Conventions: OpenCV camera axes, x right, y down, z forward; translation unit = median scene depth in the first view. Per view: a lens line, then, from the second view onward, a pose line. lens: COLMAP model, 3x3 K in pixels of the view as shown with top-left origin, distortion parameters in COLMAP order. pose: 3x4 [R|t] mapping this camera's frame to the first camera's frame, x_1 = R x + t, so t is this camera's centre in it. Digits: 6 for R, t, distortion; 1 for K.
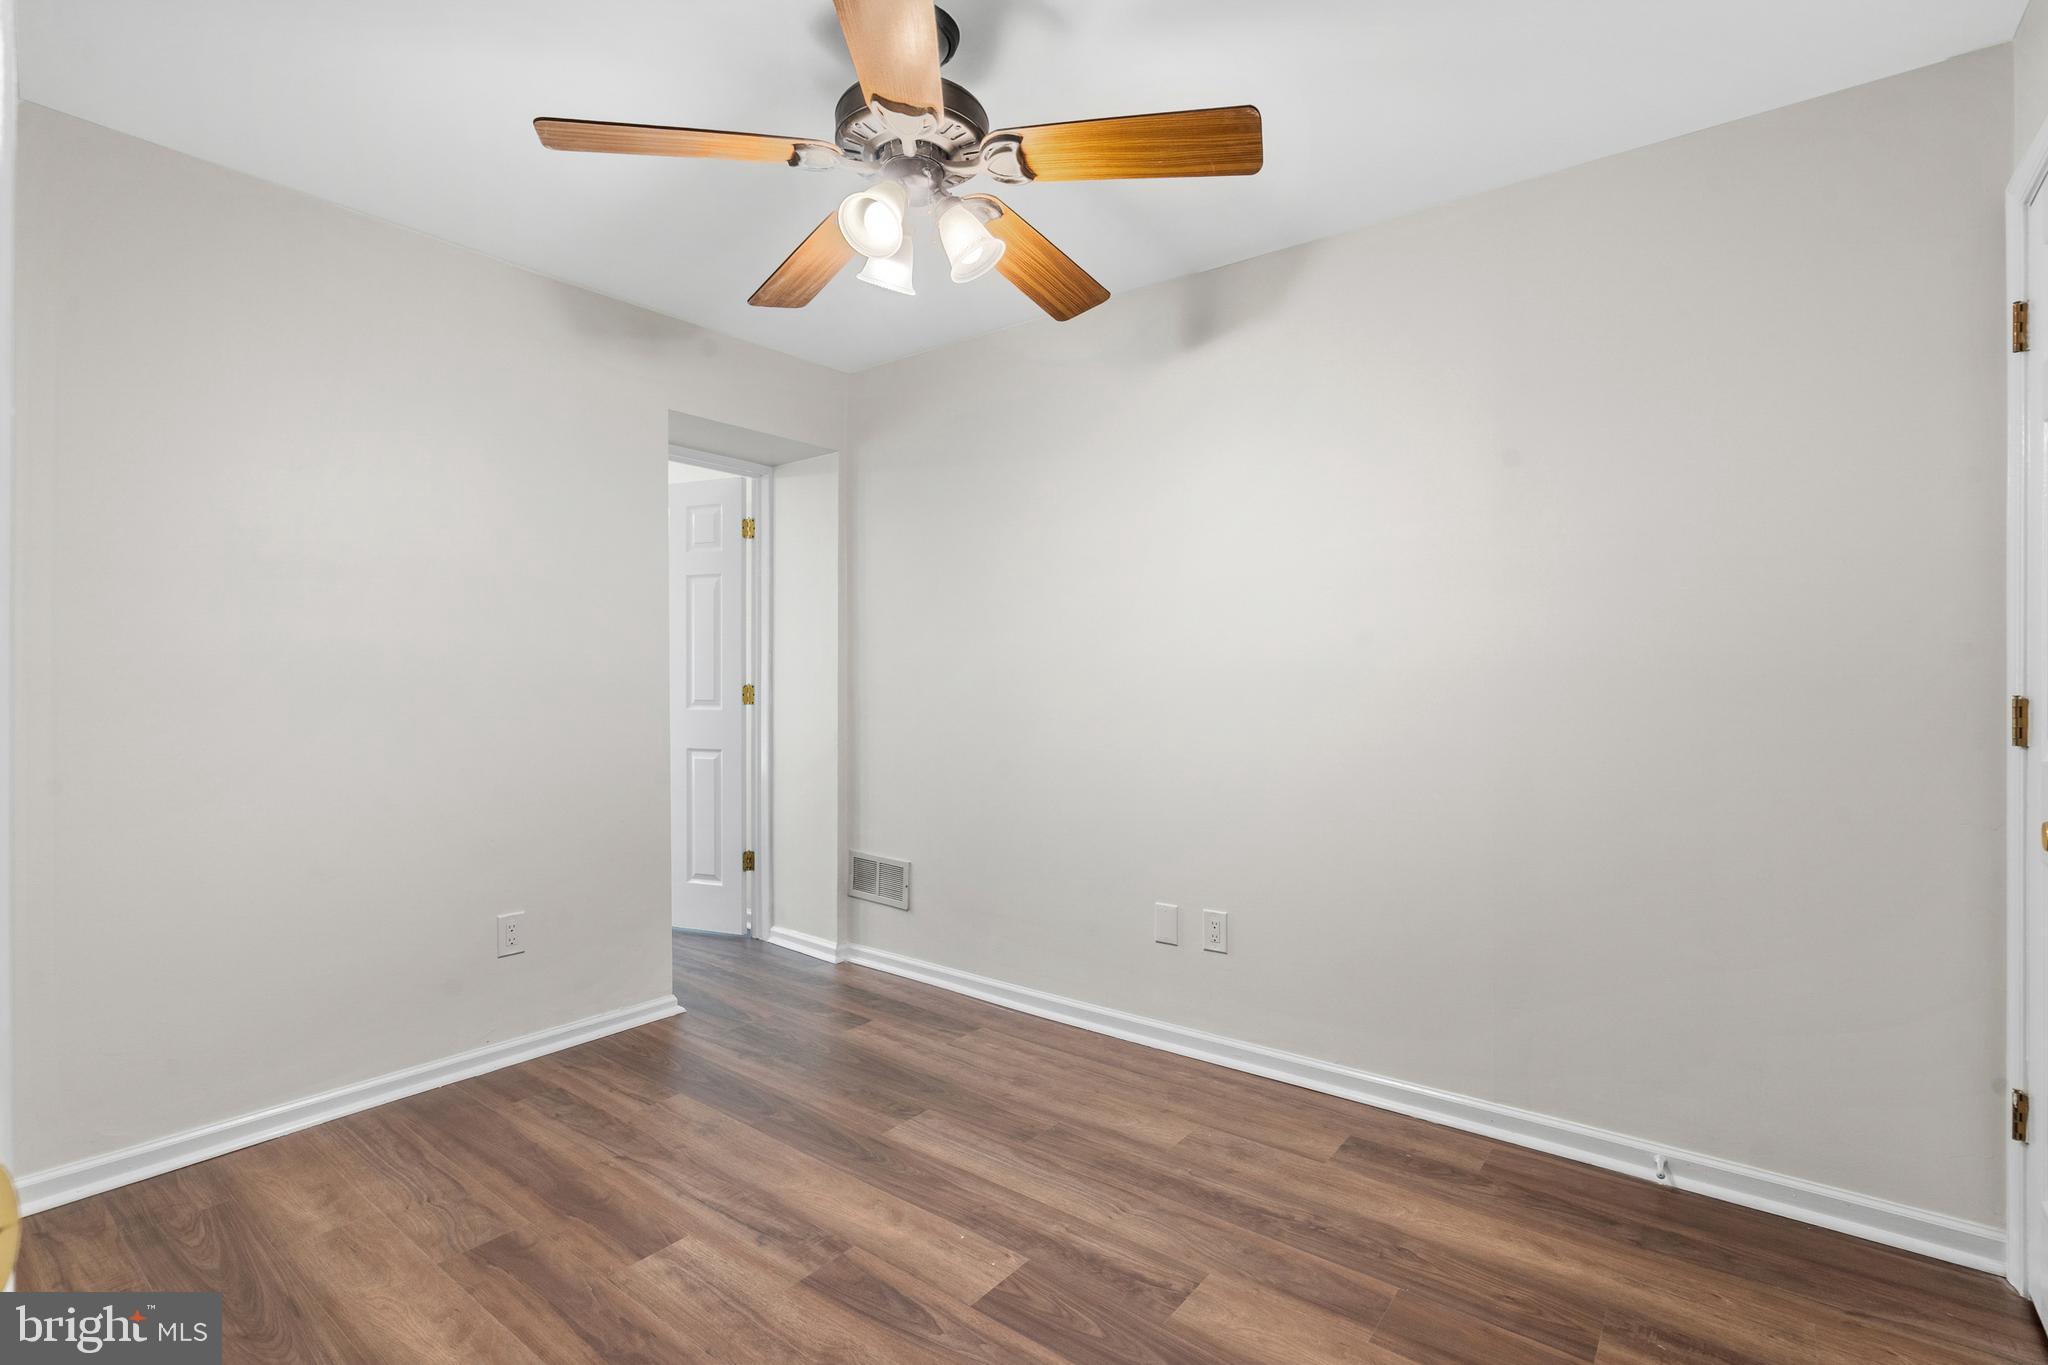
lens RADIAL K [[950.6, 0, 1013.1], [0, 950.6, 691.7], [0, 0, 1]] dist [-0.001133, 0.000428]
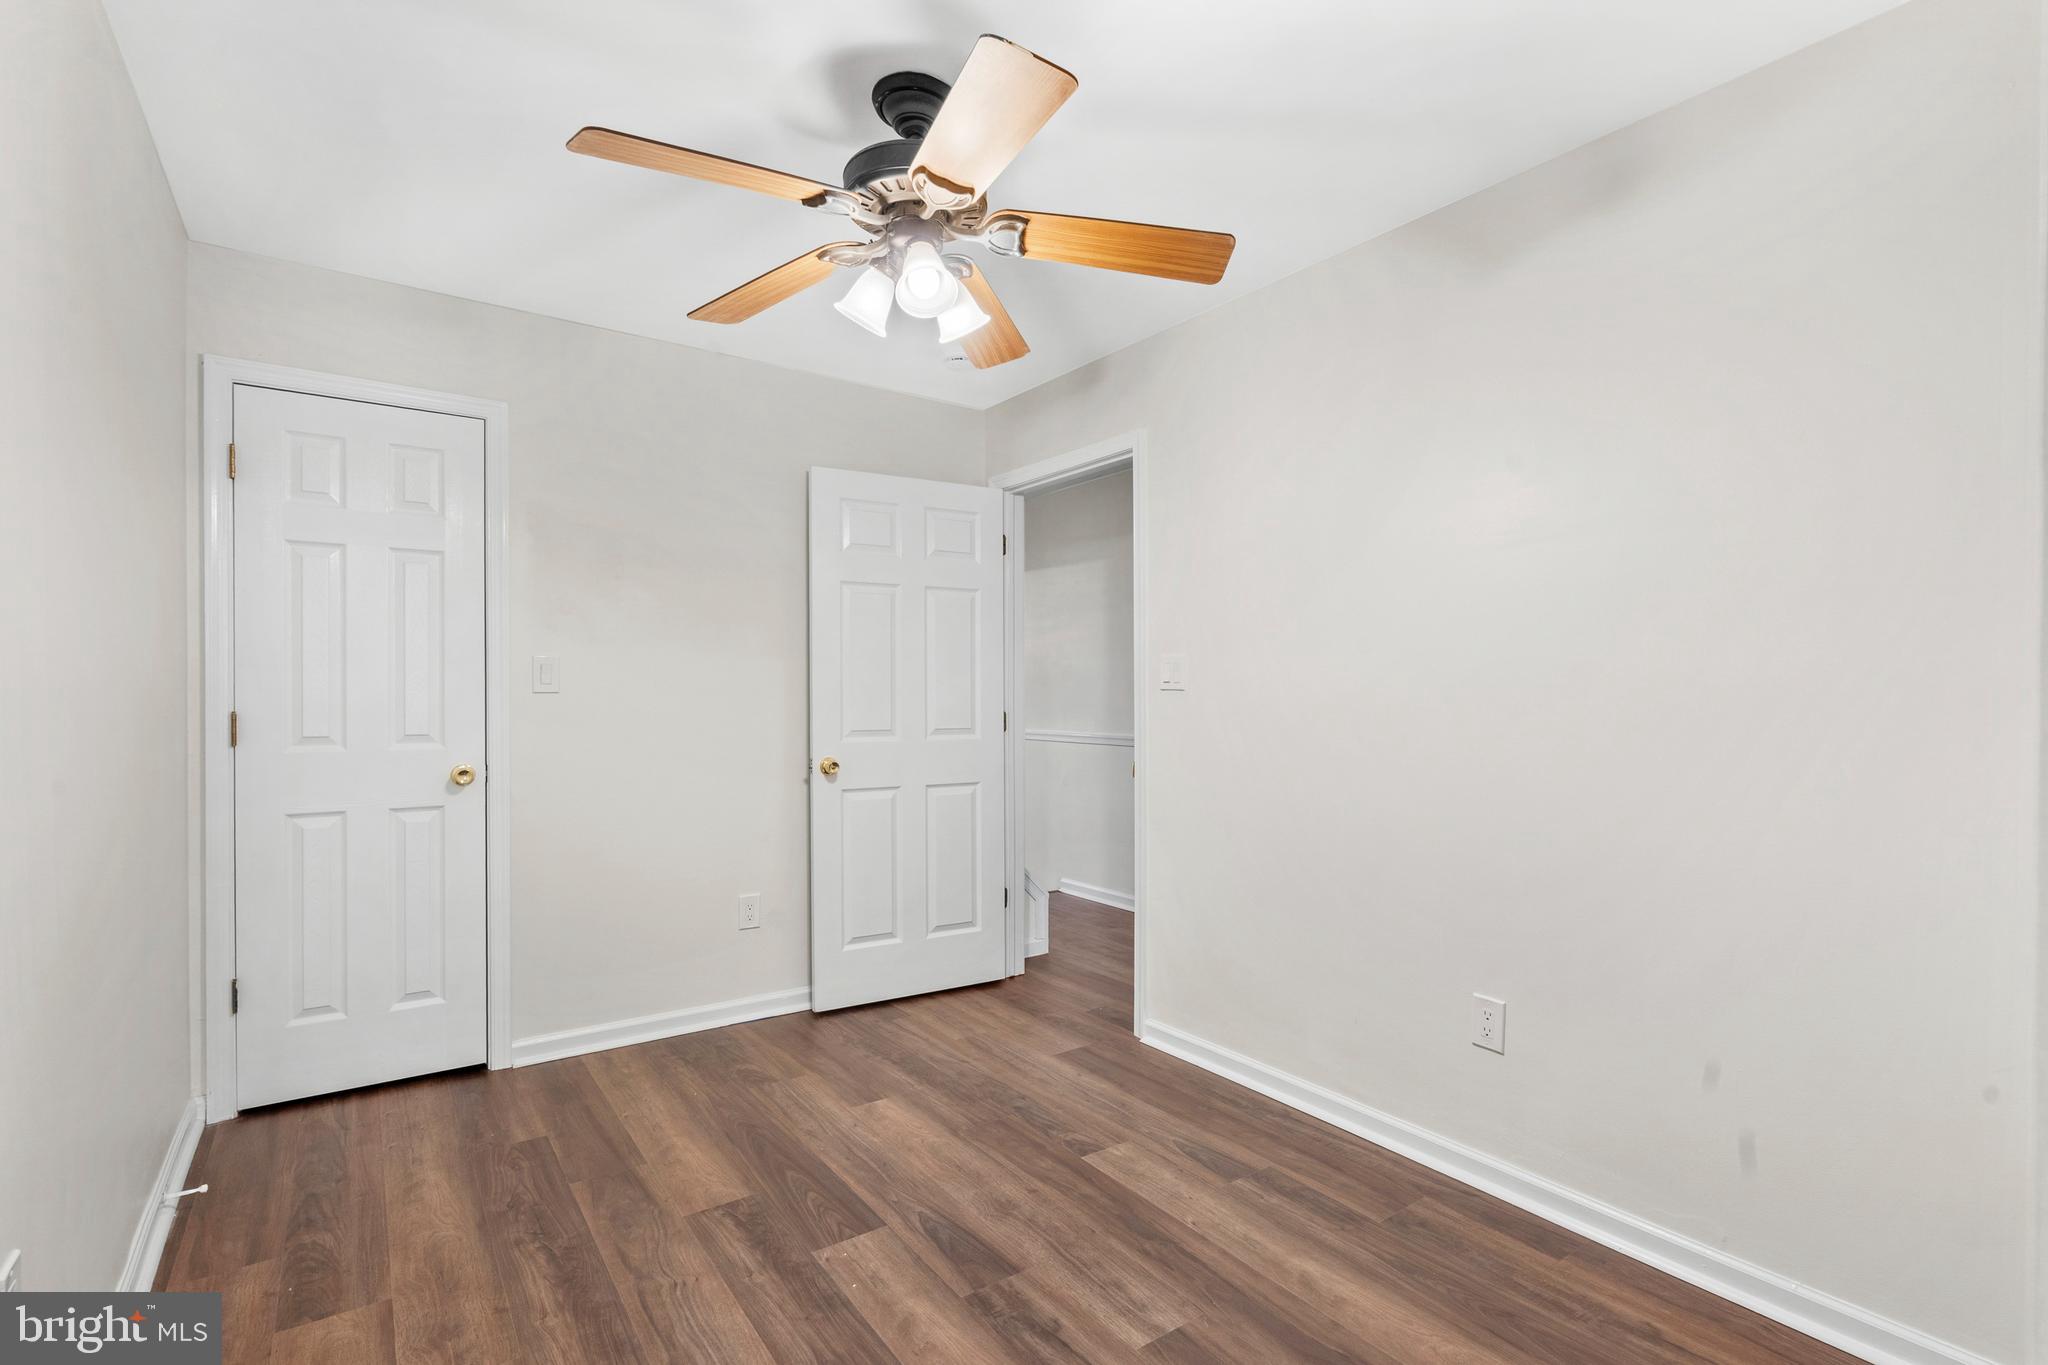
lens RADIAL K [[950.6, 0, 1013.1], [0, 950.6, 691.7], [0, 0, 1]] dist [-0.001133, 0.000428]
pose [[-0.958052, -0.002351, 0.286586, -0.500679], [-0.001877, 0.999996, 0.001927, -0.035445], [-0.286590, 0.001308, -0.958052, 1.941364]]
